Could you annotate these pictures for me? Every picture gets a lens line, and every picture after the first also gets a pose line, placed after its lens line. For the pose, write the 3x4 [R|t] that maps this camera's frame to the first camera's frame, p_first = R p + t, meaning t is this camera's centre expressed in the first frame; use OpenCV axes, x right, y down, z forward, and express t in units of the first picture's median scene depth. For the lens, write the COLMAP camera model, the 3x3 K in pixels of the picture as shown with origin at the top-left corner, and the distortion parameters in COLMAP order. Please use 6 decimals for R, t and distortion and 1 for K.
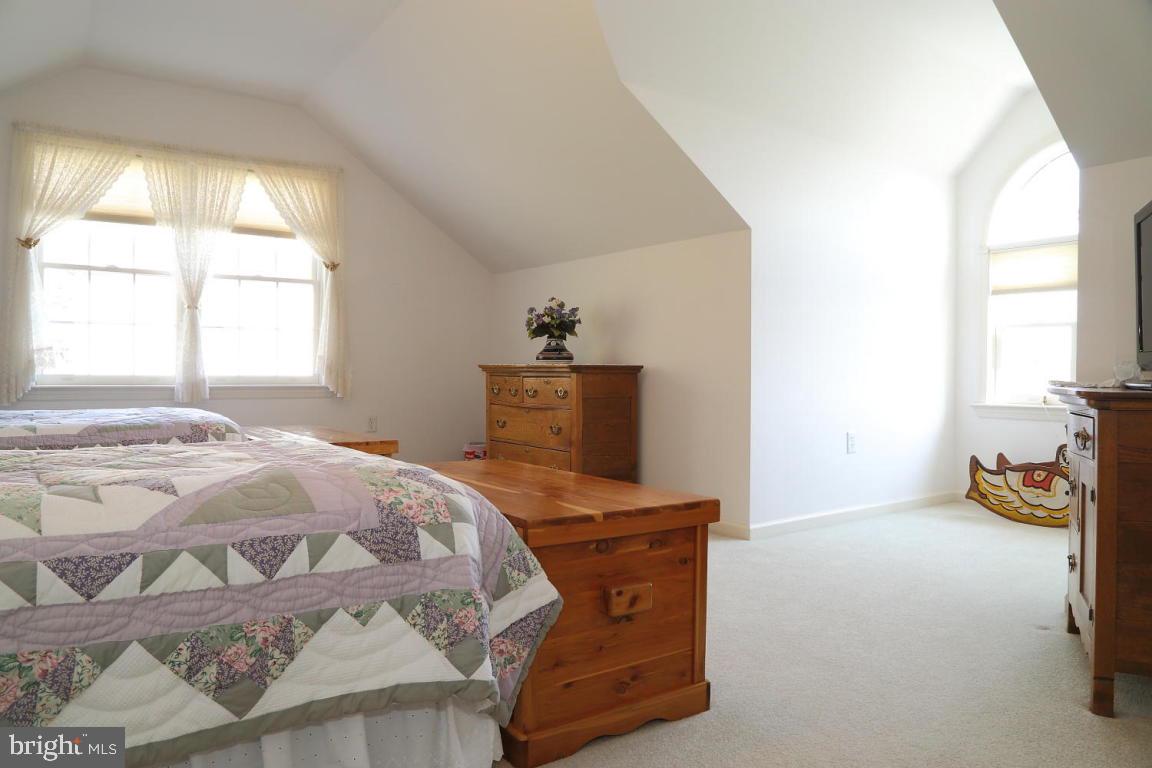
lens RADIAL K [[791.6, 0, 563.0], [0, 791.6, 387.5], [0, 0, 1]] dist [-0.112063, 0.064342]
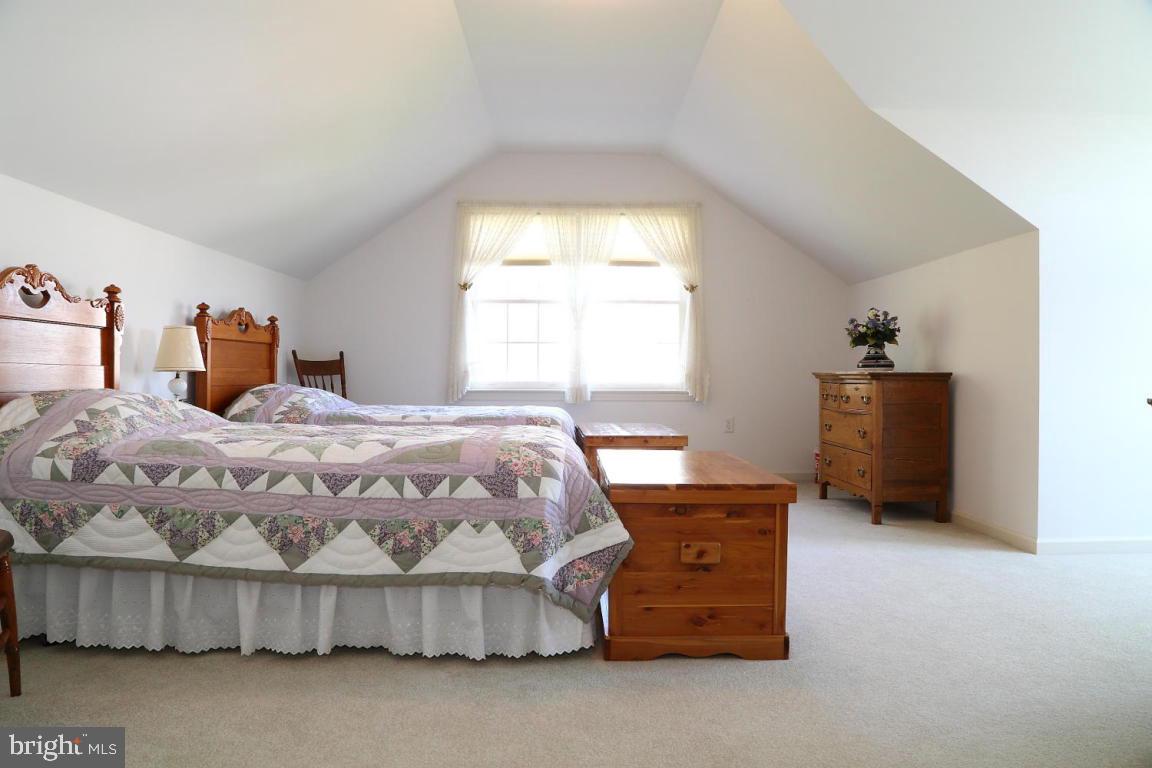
lens RADIAL K [[791.6, 0, 563.0], [0, 791.6, 387.5], [0, 0, 1]] dist [-0.112063, 0.064342]
pose [[0.823619, 0.004187, -0.567127, 0.710033], [-0.009440, 0.999935, -0.006327, 0.005355], [0.567064, 0.010565, 0.823606, -0.234568]]
